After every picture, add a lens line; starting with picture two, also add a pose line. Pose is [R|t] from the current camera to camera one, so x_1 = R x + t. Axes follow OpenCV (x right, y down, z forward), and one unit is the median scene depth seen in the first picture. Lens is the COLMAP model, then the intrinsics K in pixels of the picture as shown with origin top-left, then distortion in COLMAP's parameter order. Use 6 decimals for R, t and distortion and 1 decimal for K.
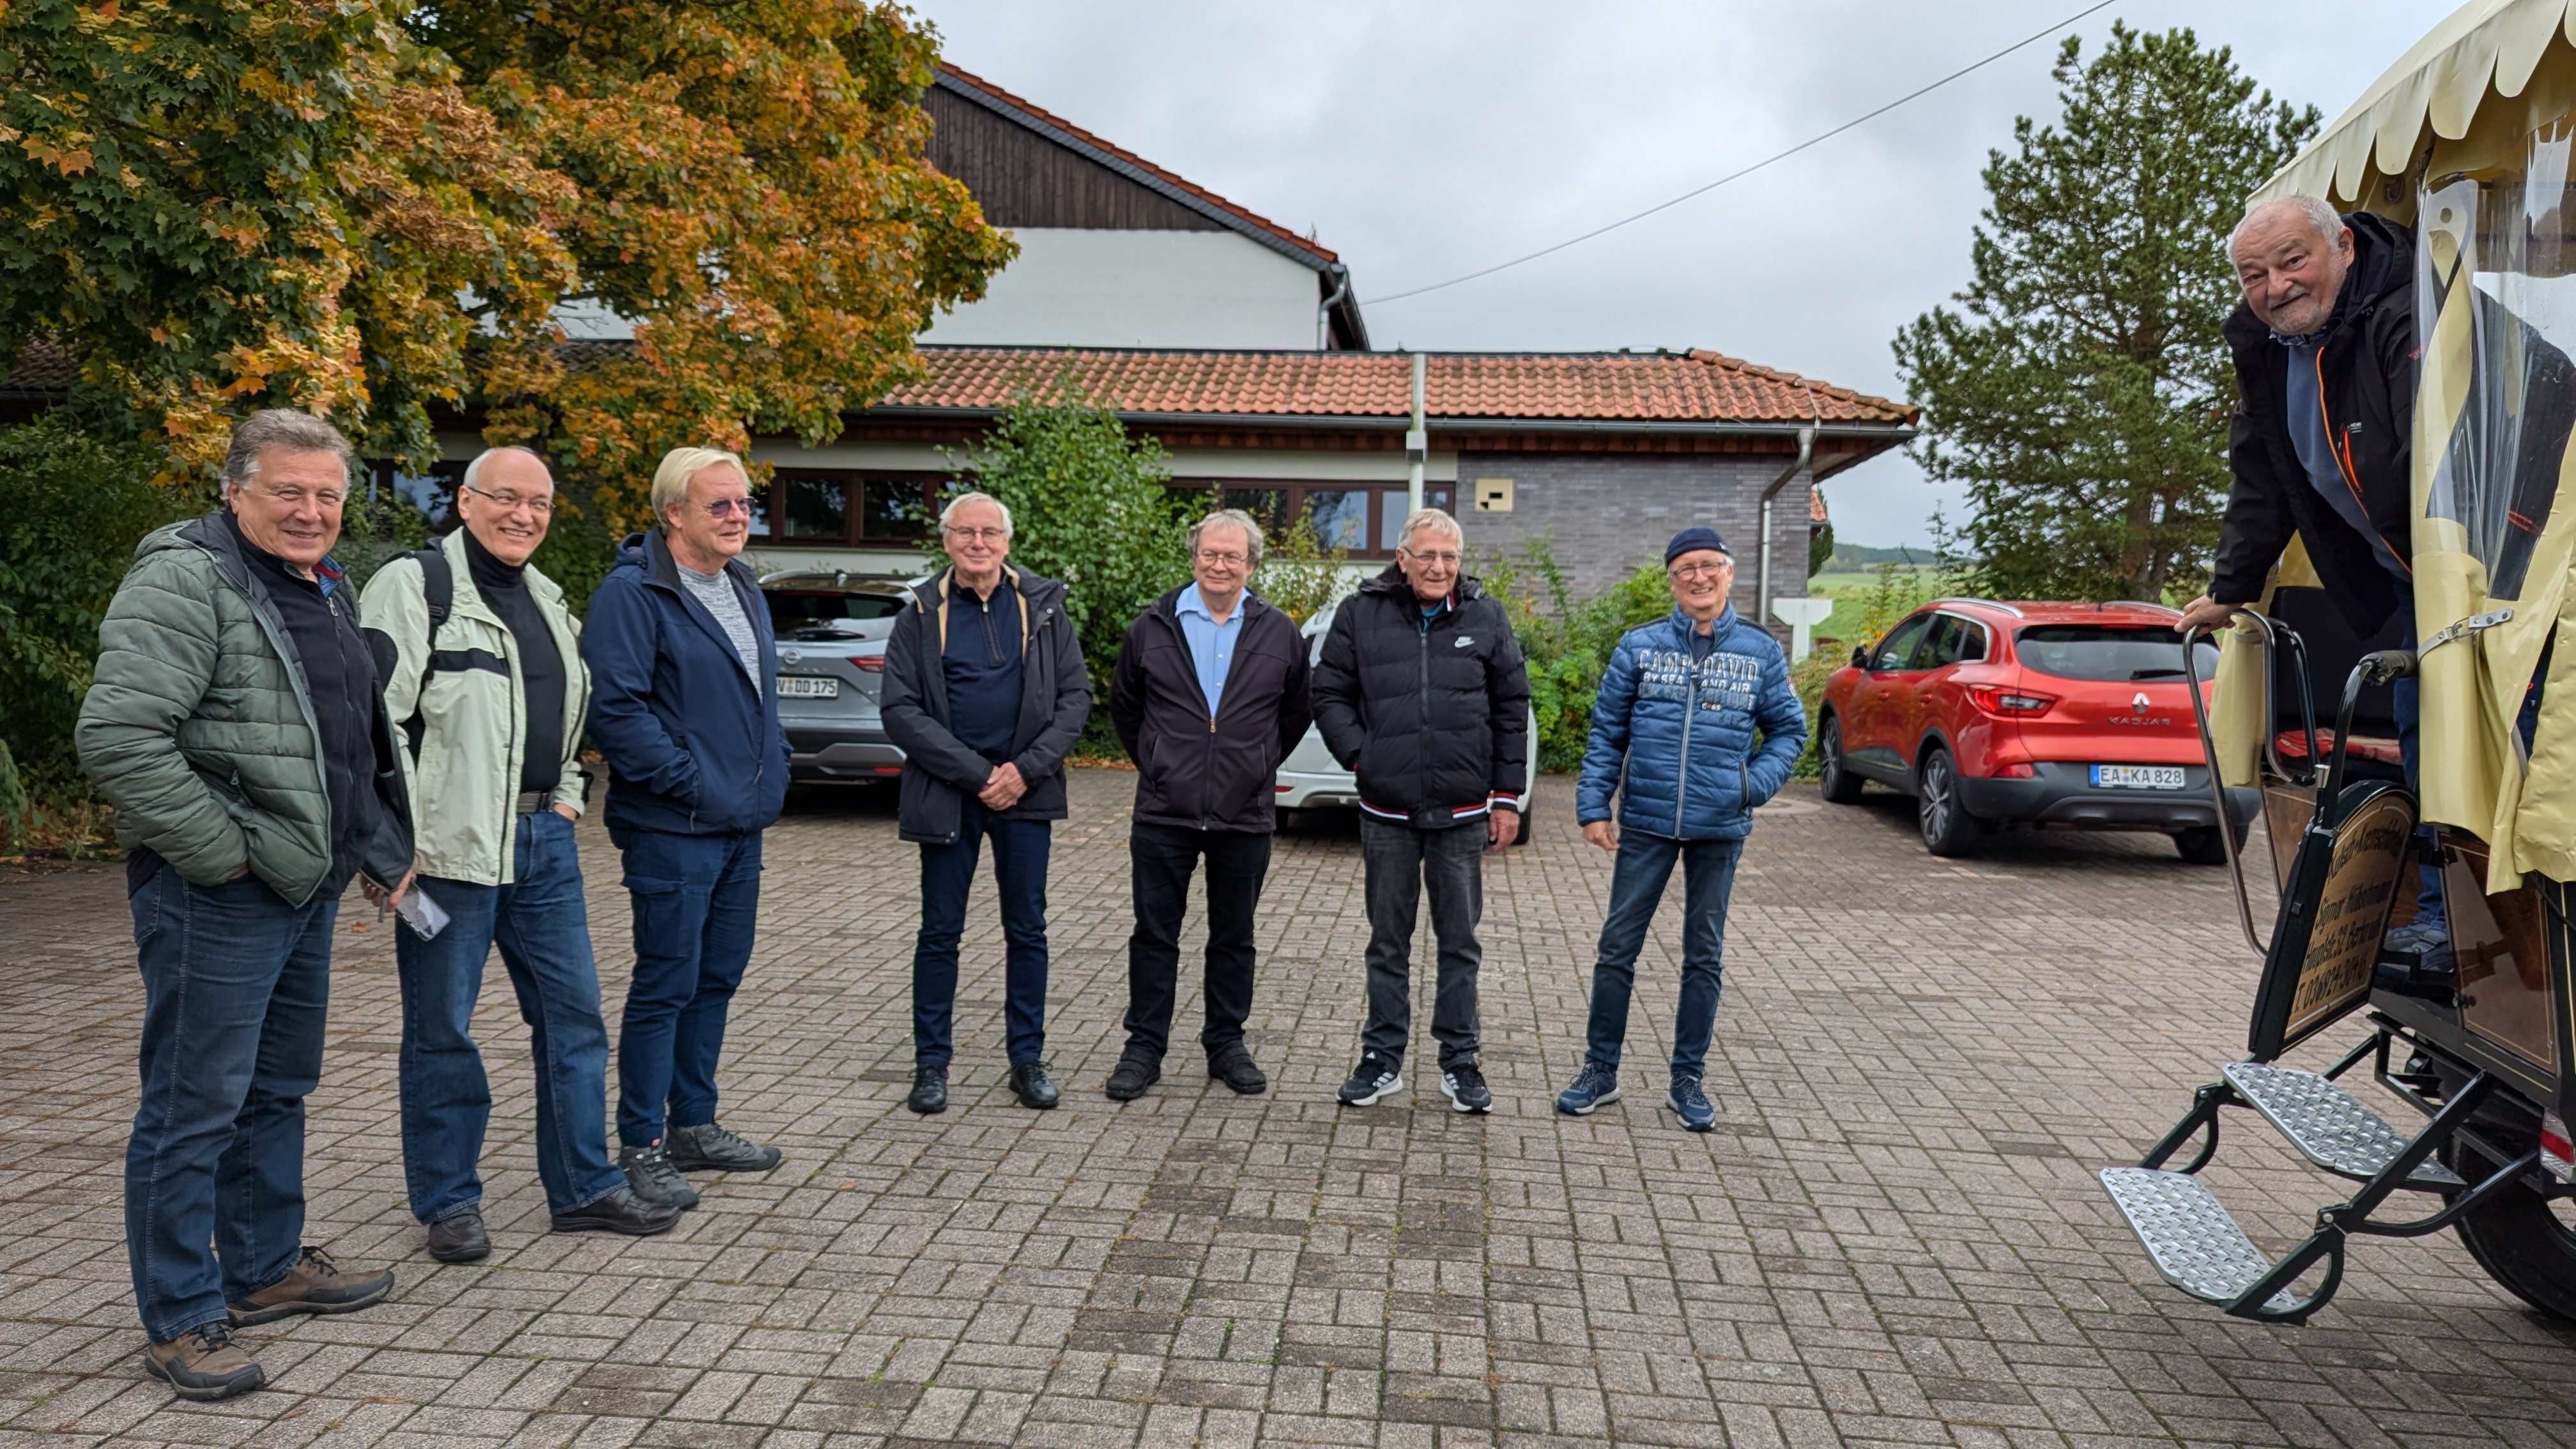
lens RADIAL K [[1867.5, 0, 1307.8], [0, 1867.5, 713.8], [0, 0, 1]] dist [0.065632, -0.062571]
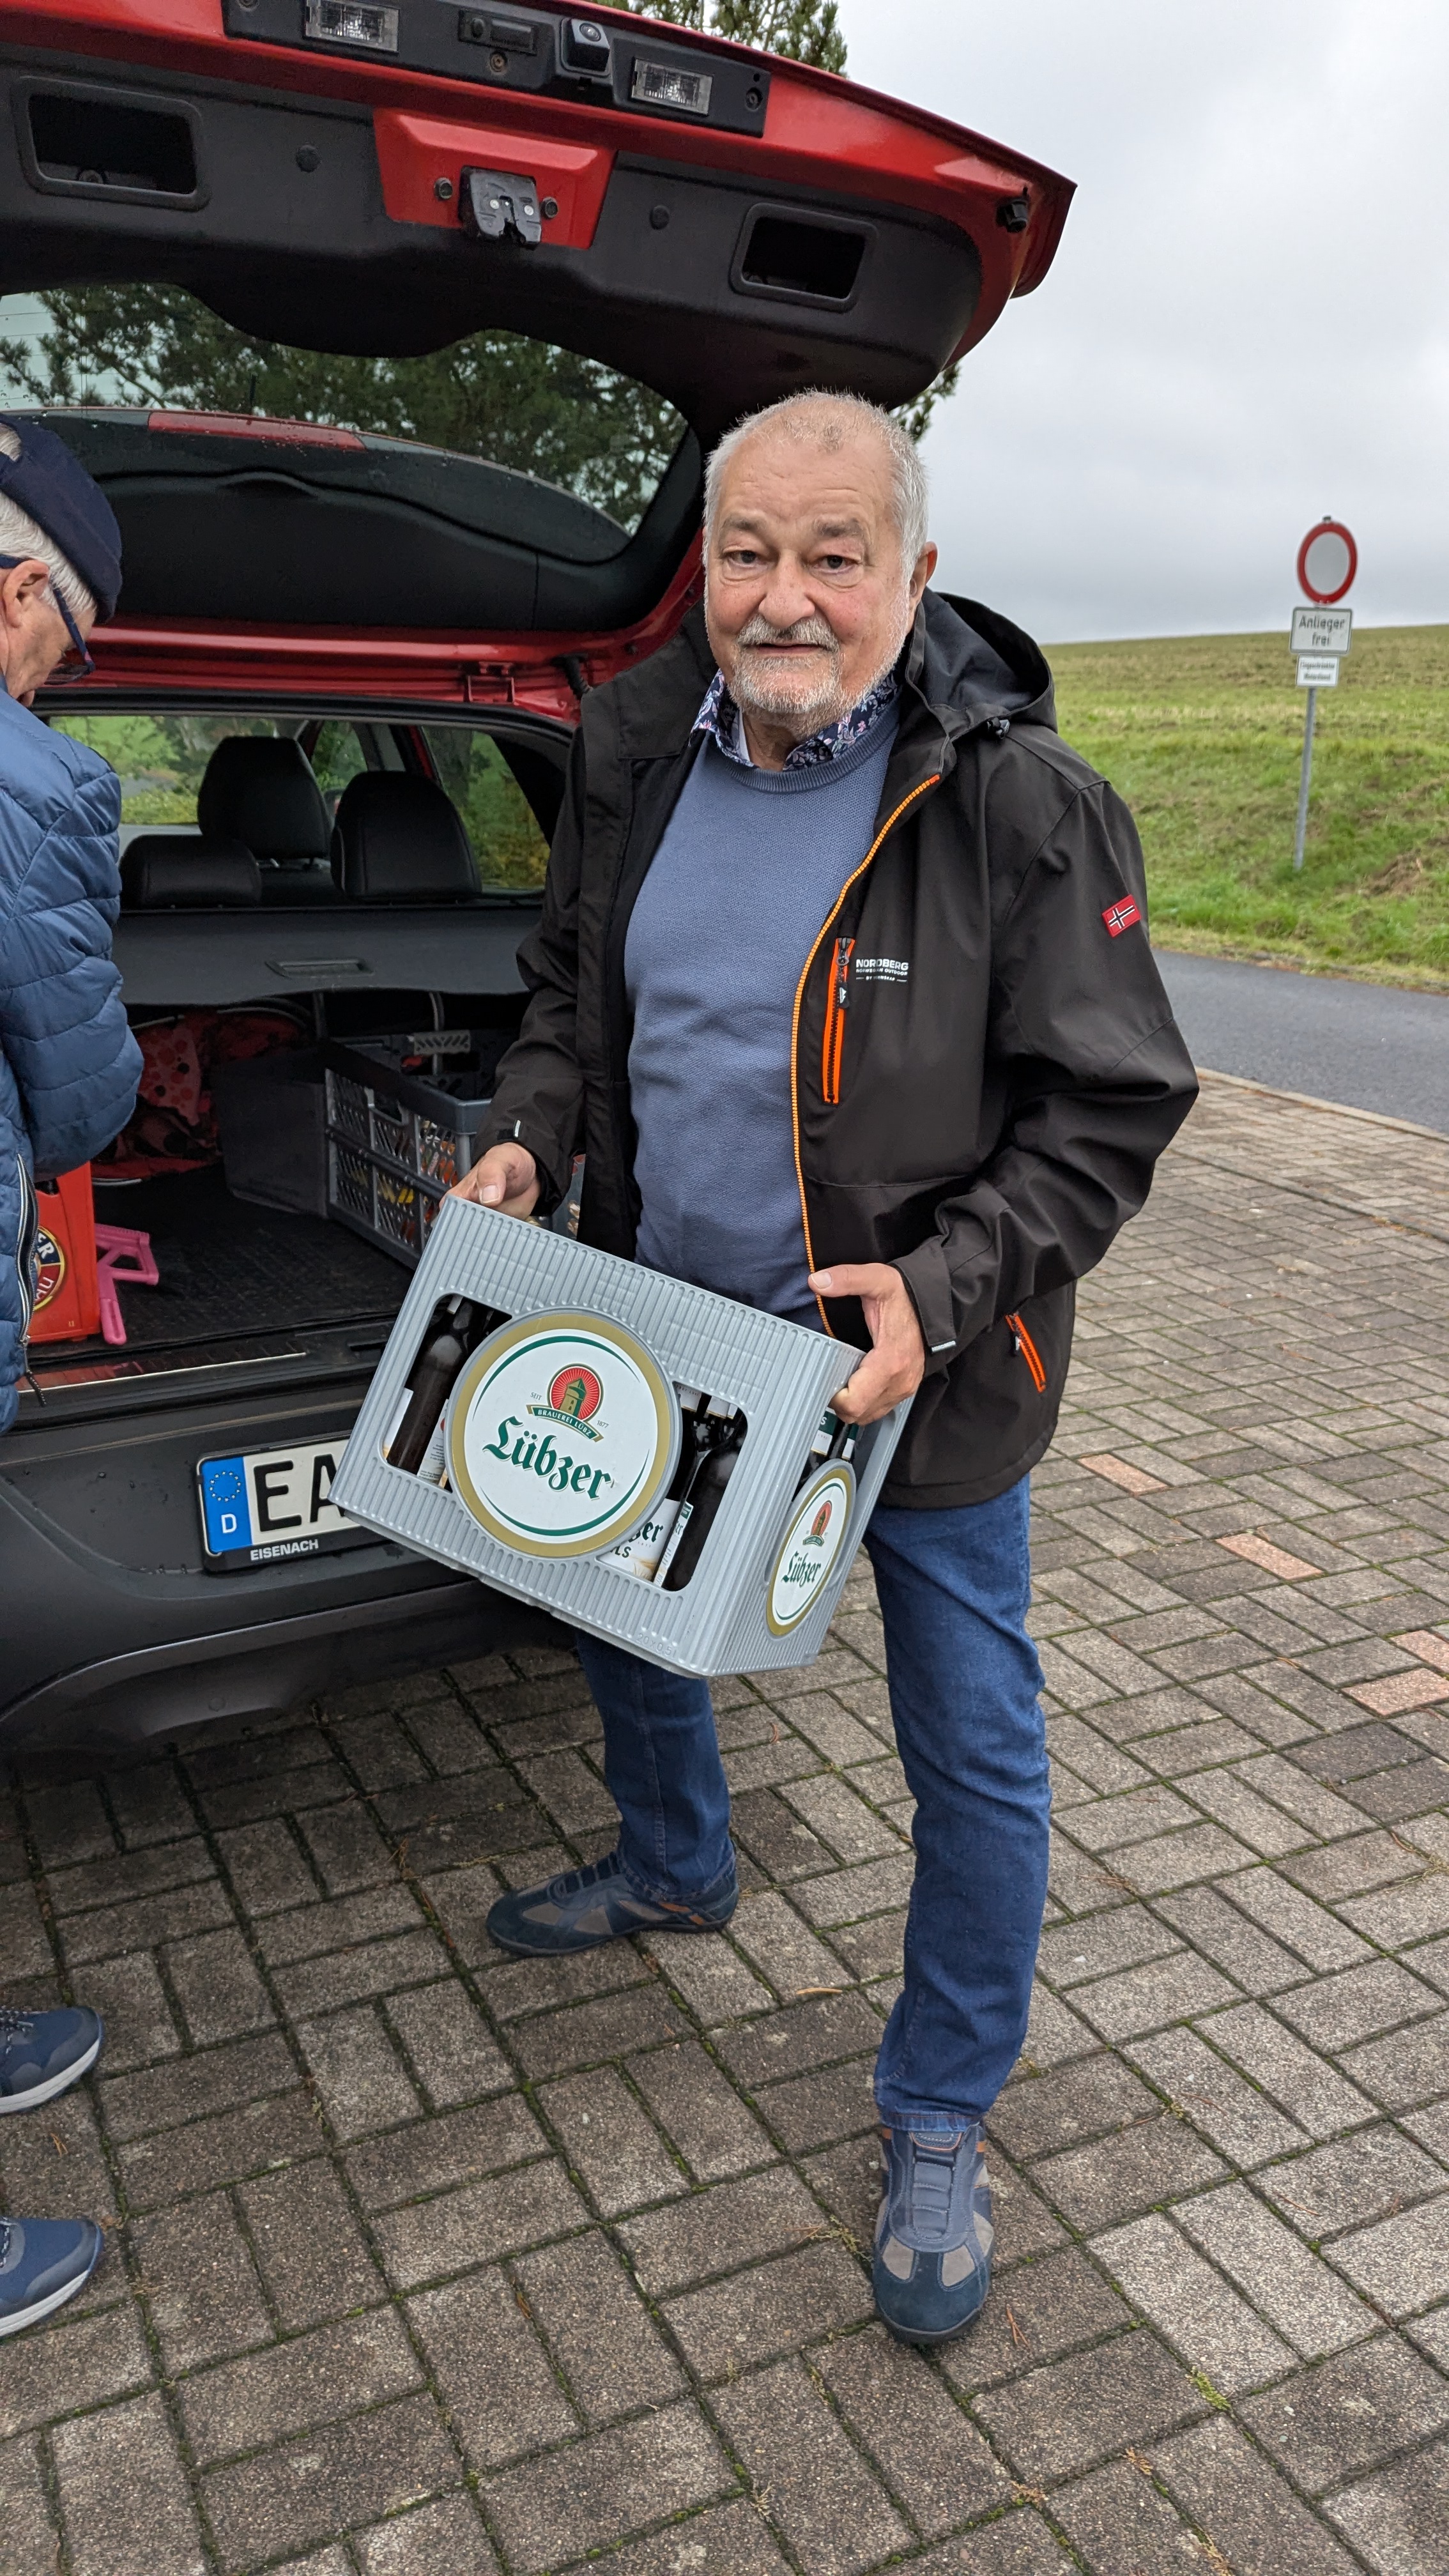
lens RADIAL K [[1830.0, 0, 718.4], [0, 1830.0, 1324.3], [0, 0, 1]] dist [0.062115, -0.062936]
pose [[0.849939, -0.171271, 0.498266, 0.676279], [0.034699, 0.961834, 0.271426, -0.064725], [-0.525737, -0.213406, 0.823443, 1.504531]]
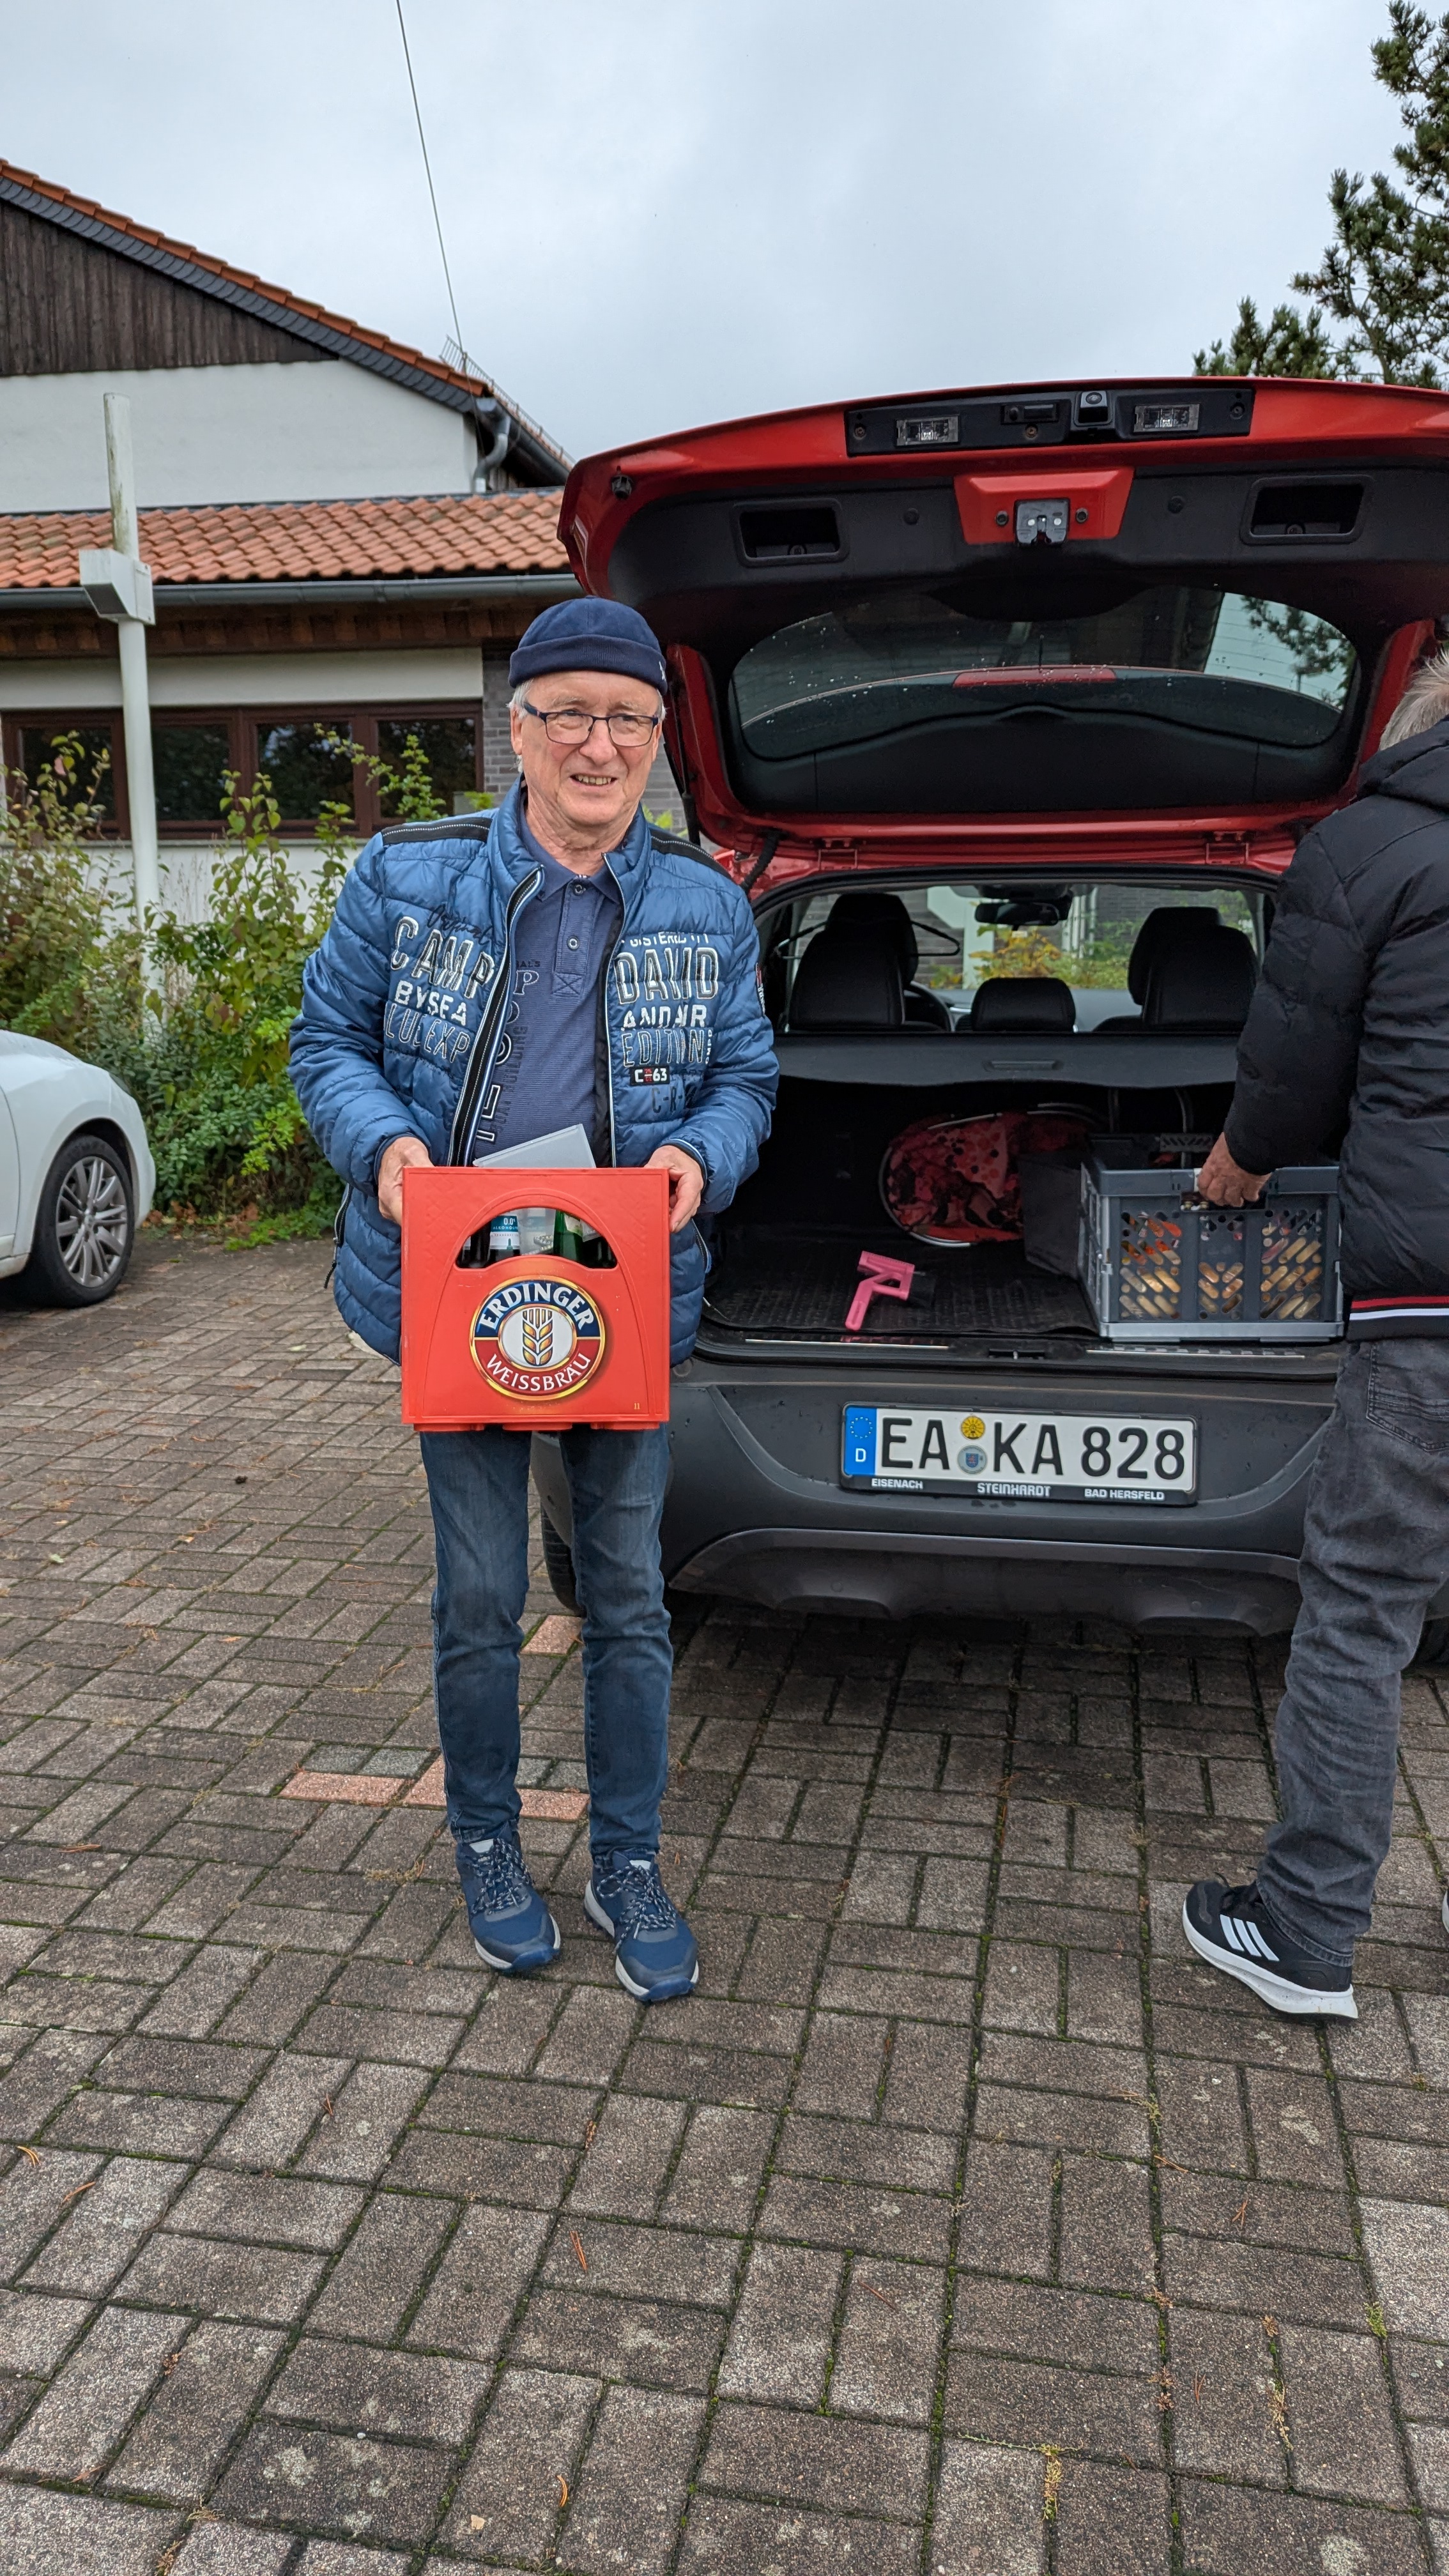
lens RADIAL K [[1830.0, 0, 718.4], [0, 1830.0, 1324.3], [0, 0, 1]] dist [0.062115, -0.062936]
pose [[0.993122, -0.008368, -0.116789, 0.783403], [0.026172, 0.988071, 0.151757, -0.043680], [0.114126, -0.153769, 0.981494, 1.368122]]
